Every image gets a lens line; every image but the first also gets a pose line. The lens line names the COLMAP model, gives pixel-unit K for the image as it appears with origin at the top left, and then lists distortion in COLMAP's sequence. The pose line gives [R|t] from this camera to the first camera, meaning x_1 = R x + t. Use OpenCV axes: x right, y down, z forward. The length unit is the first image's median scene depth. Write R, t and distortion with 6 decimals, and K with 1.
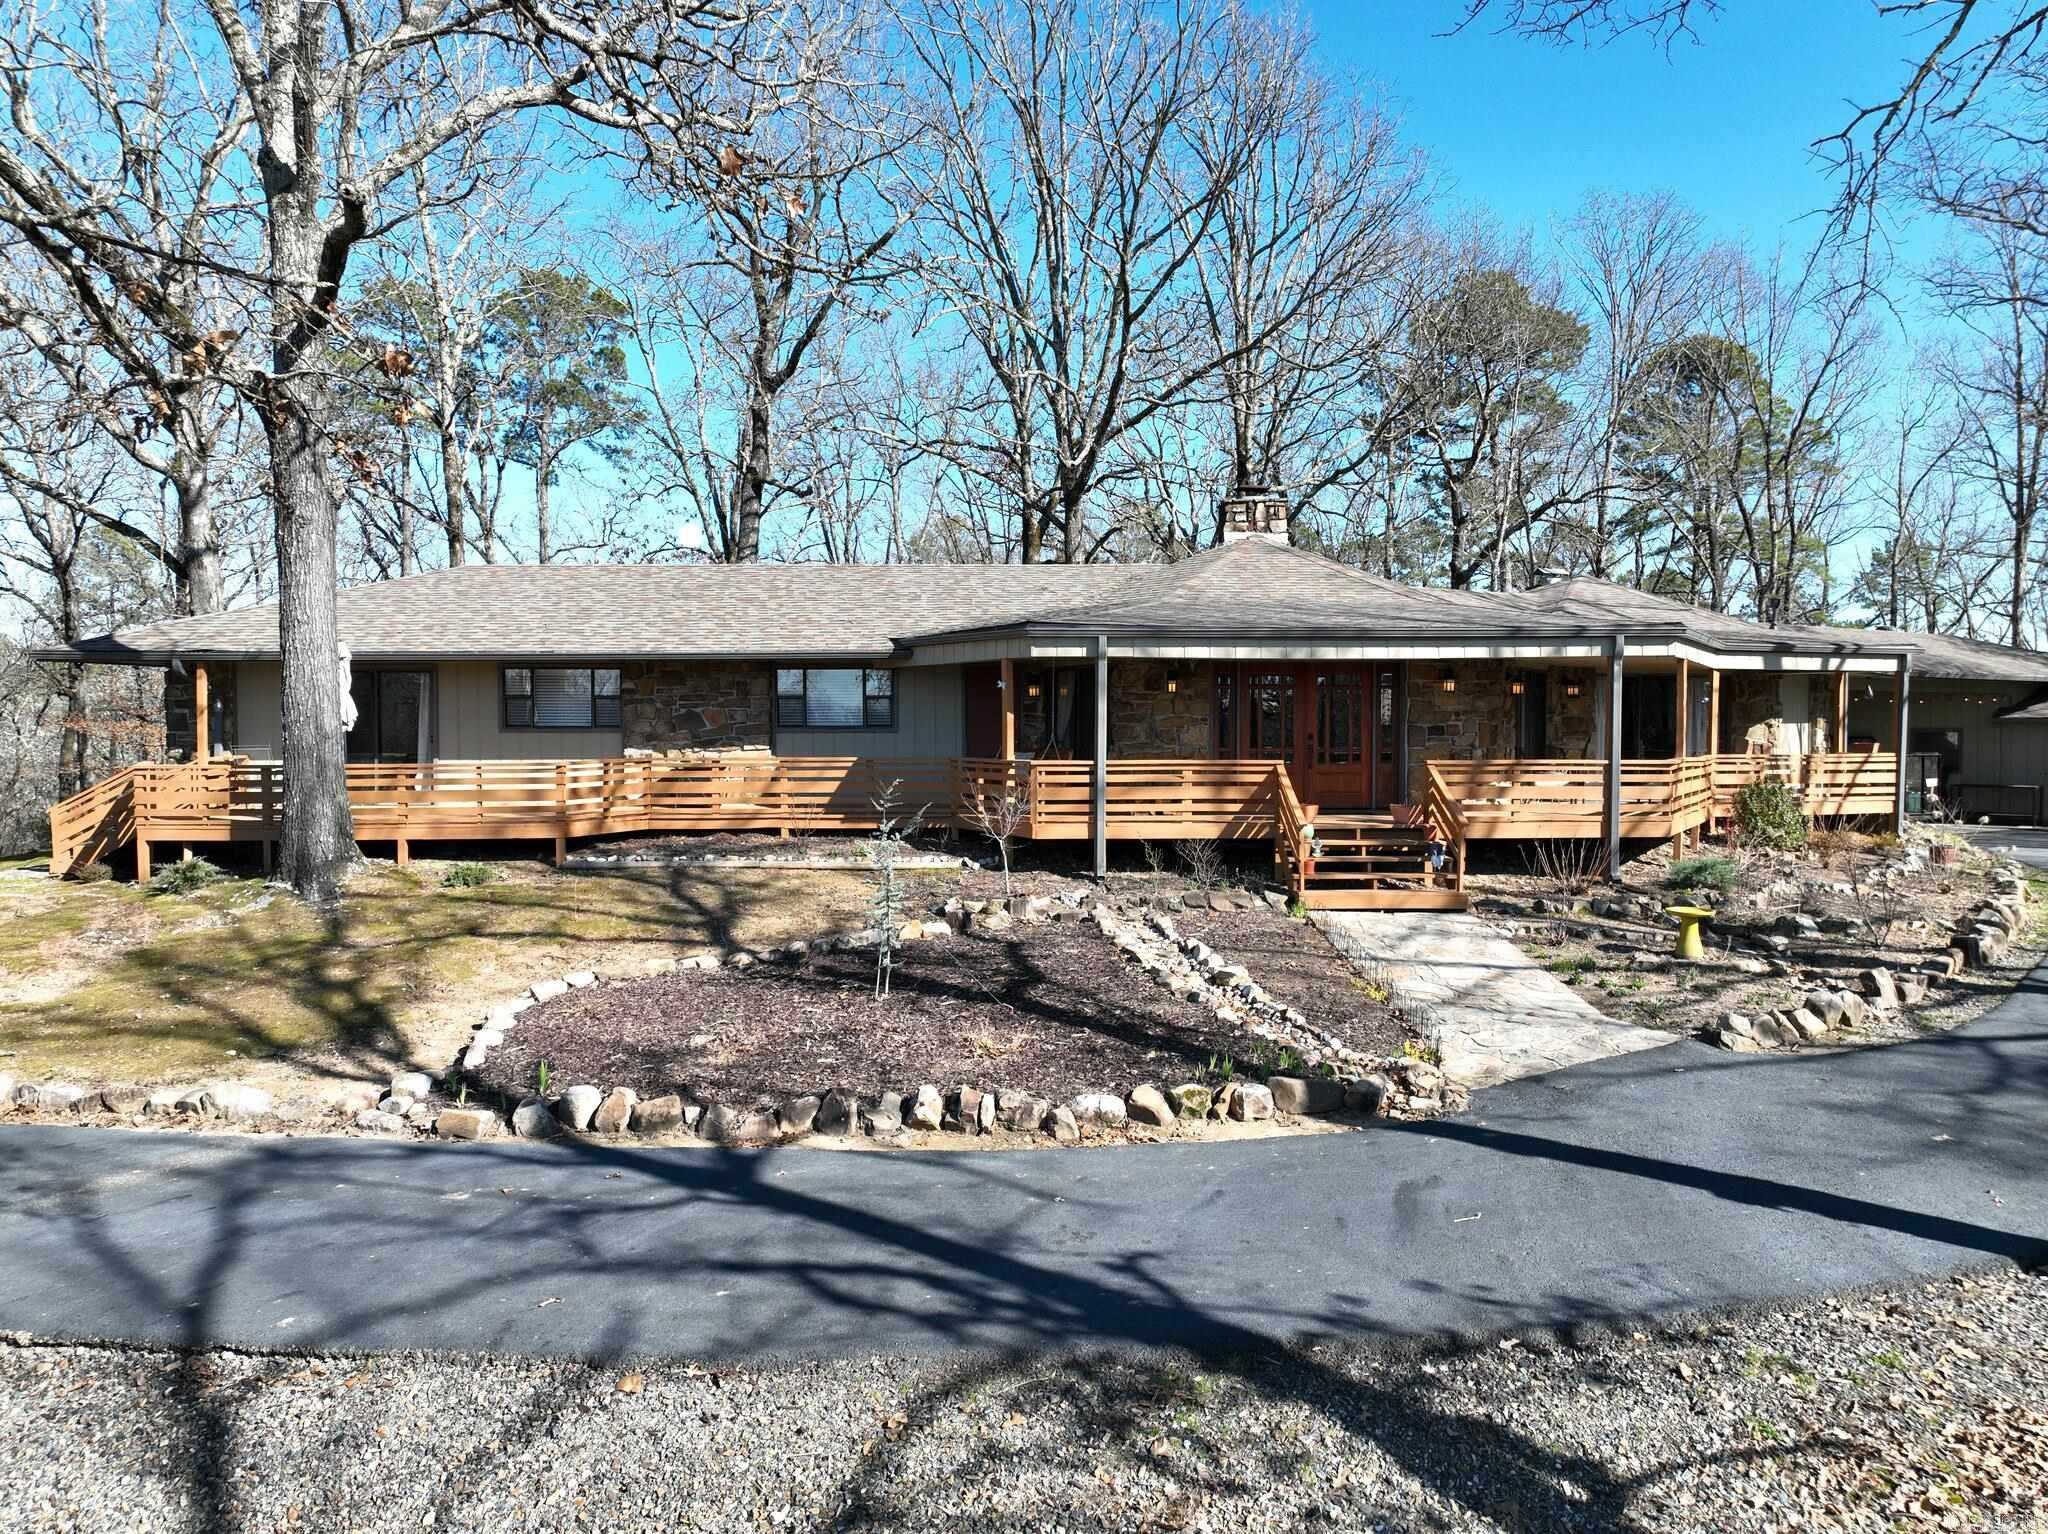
lens RADIAL K [[1440.3, 0, 1024.0], [0, 1440.3, 767.0], [0, 0, 1]] dist [0.004121, 0.006053]
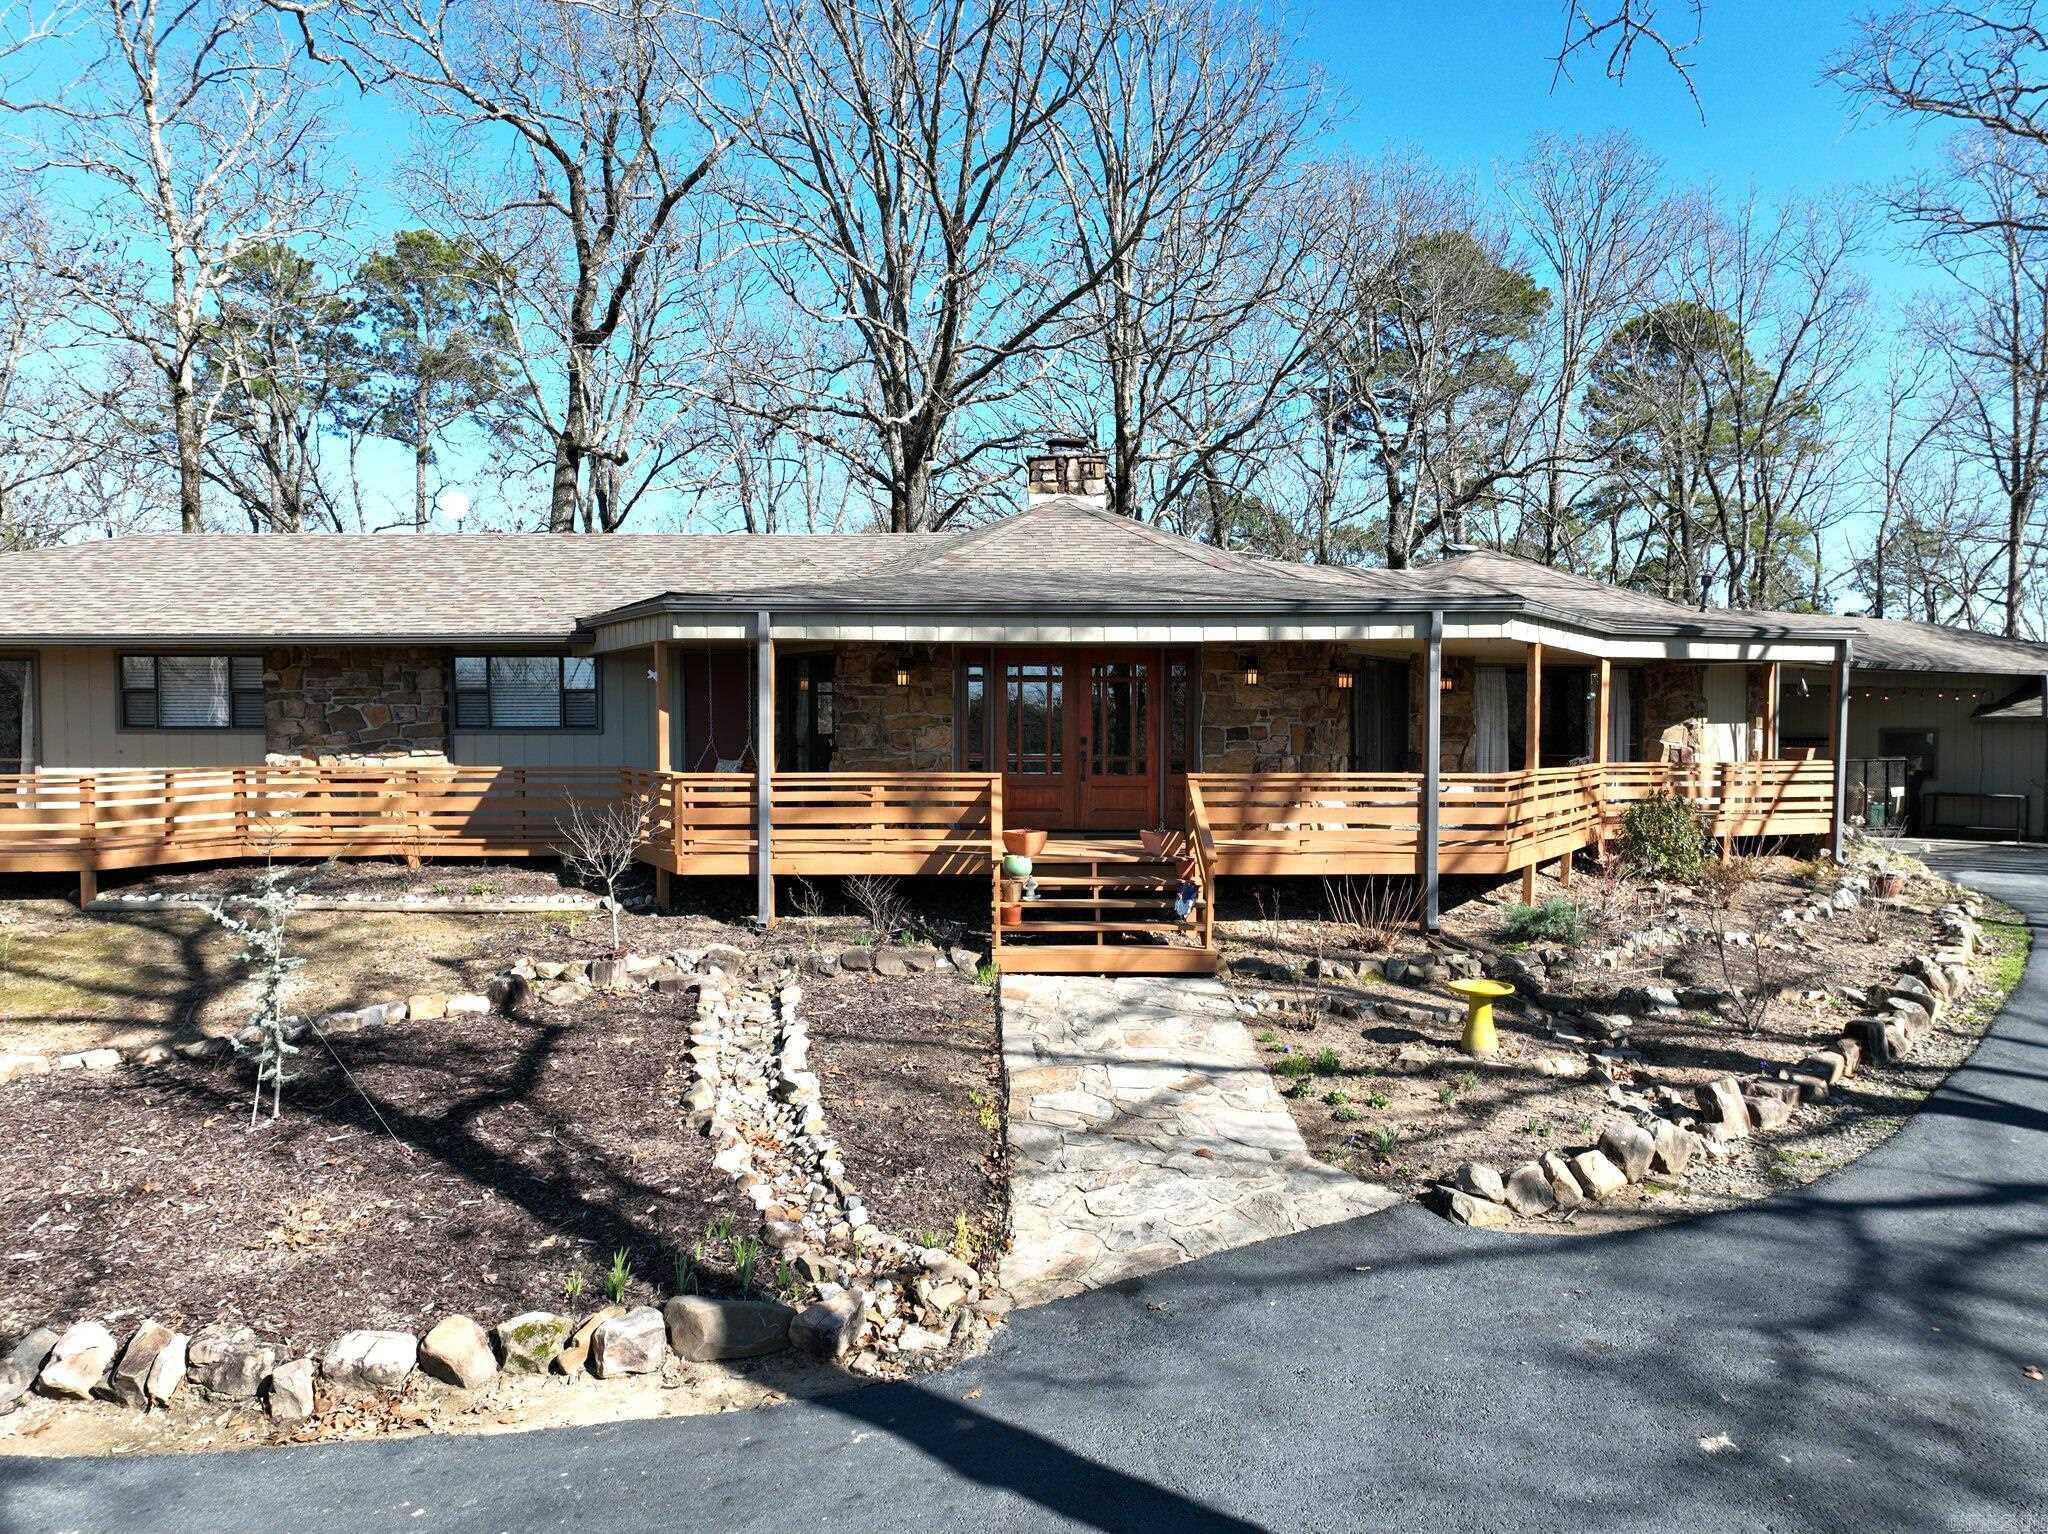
lens RADIAL K [[1440.3, 0, 1024.0], [0, 1440.3, 767.0], [0, 0, 1]] dist [0.004121, 0.006053]
pose [[0.999949, 0.001246, -0.010038, 0.200047], [-0.001214, 0.999994, 0.003190, -0.010558], [0.010042, -0.003177, 0.999945, 0.229480]]
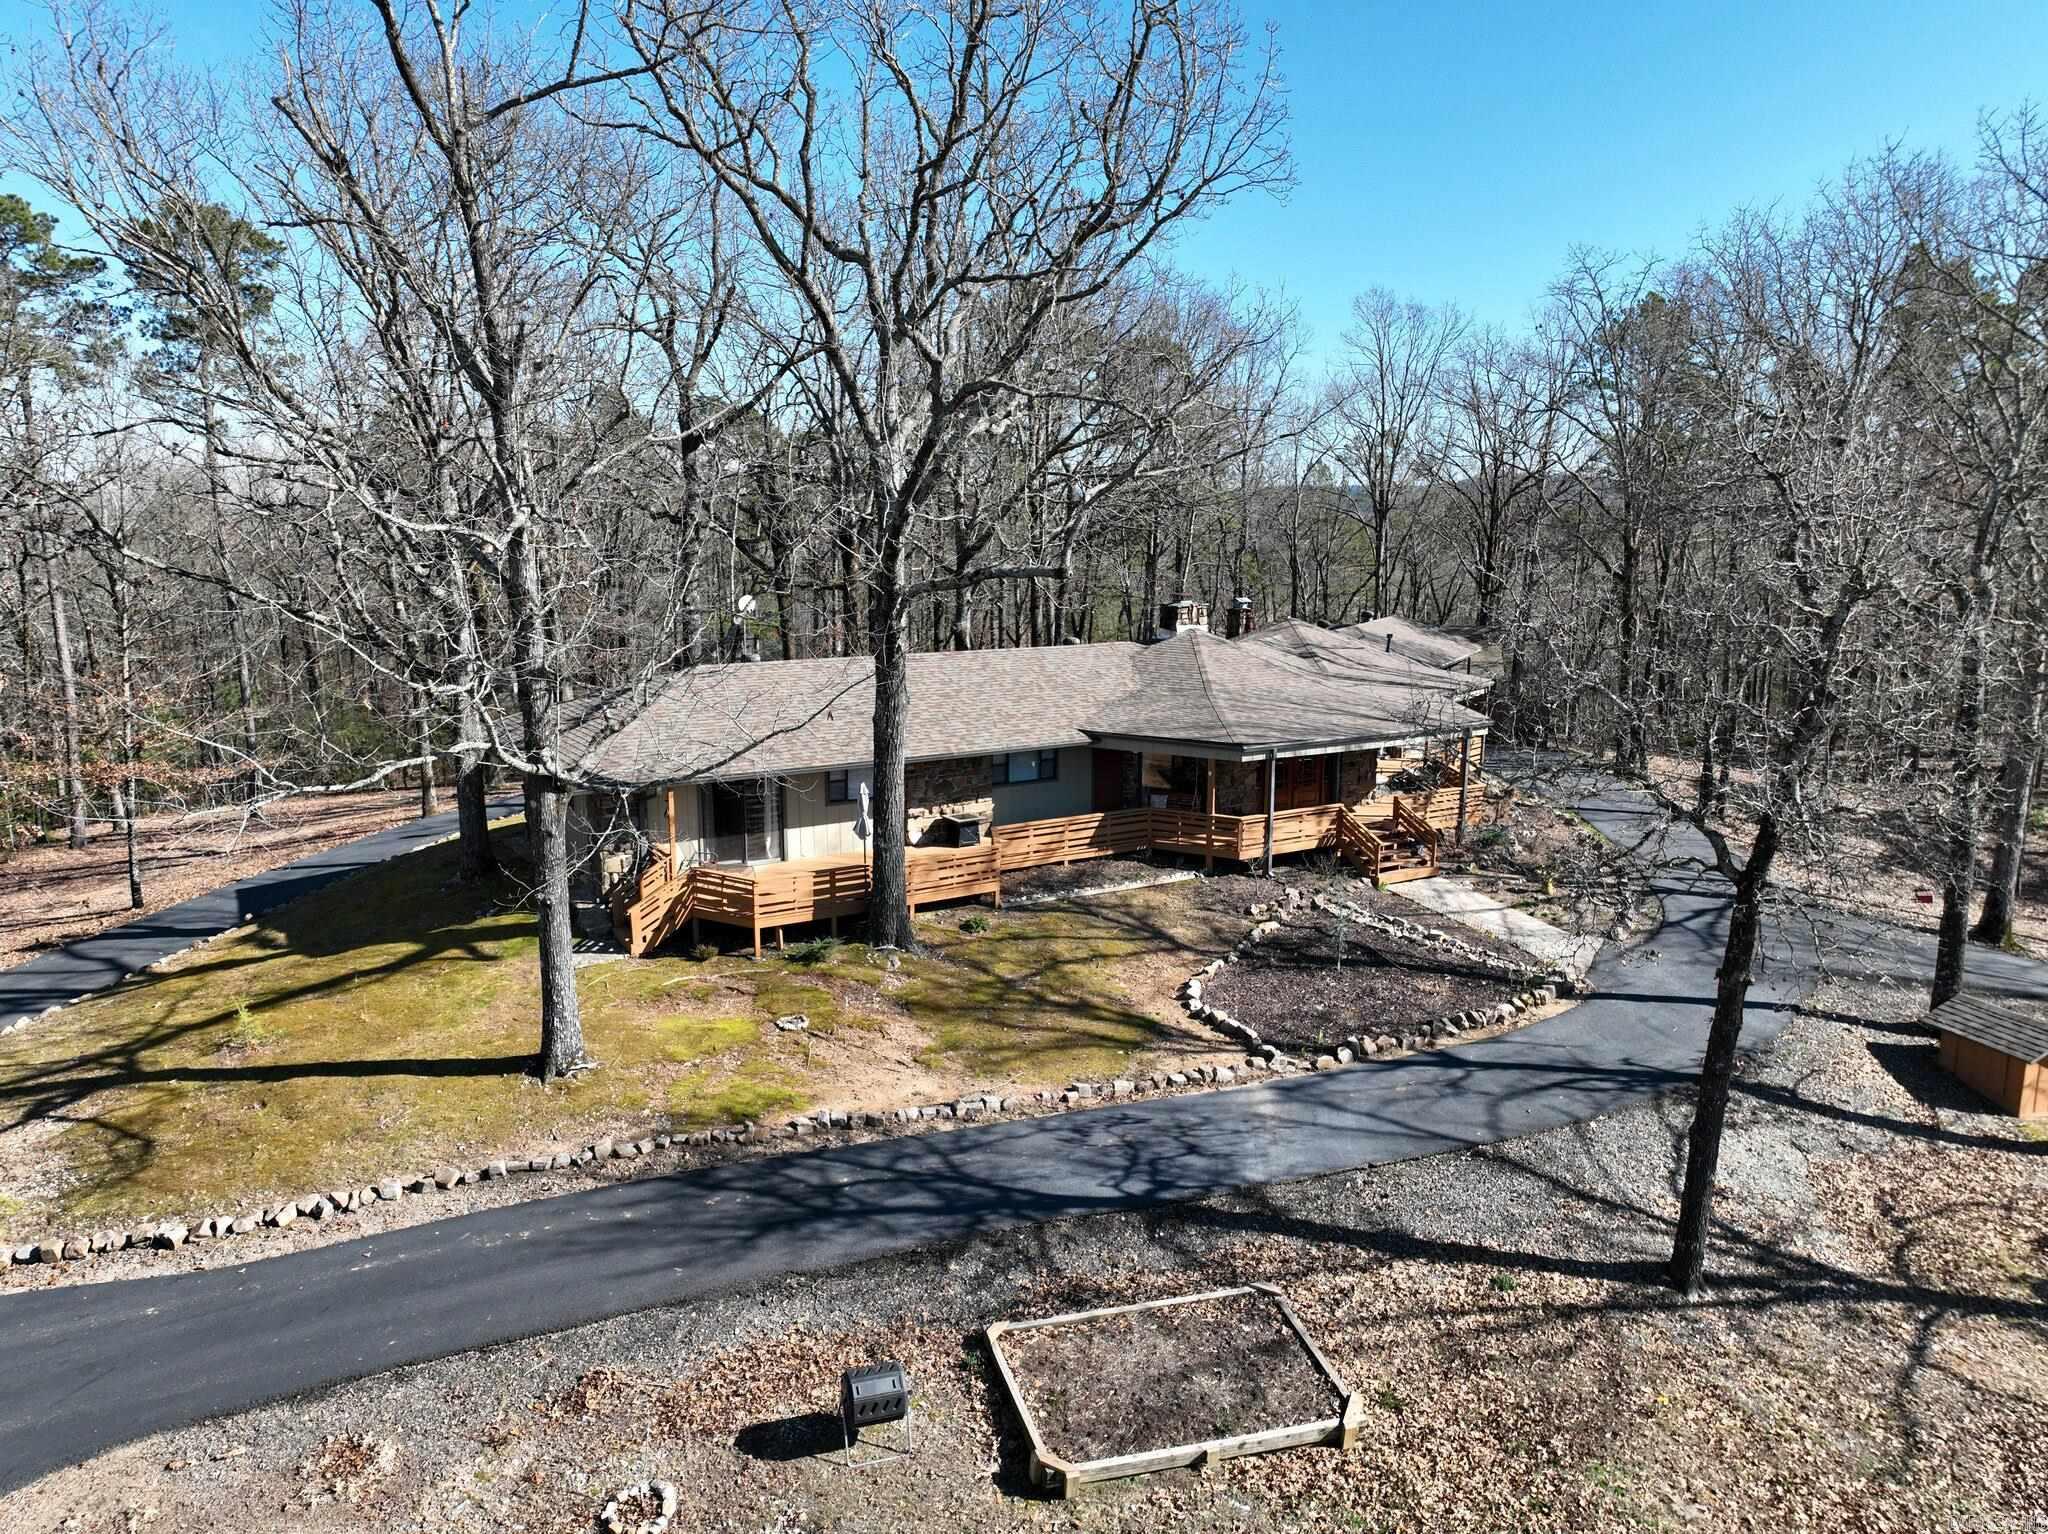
lens RADIAL K [[1432.1, 0, 1024.0], [0, 1432.1, 767.0], [0, 0, 1]] dist [0.004158, 0.004330]
pose [[0.860728, -0.086829, 0.501605, -1.134500], [0.013887, 0.988985, 0.147365, -0.339159], [-0.508875, -0.119875, 0.852453, -0.399272]]
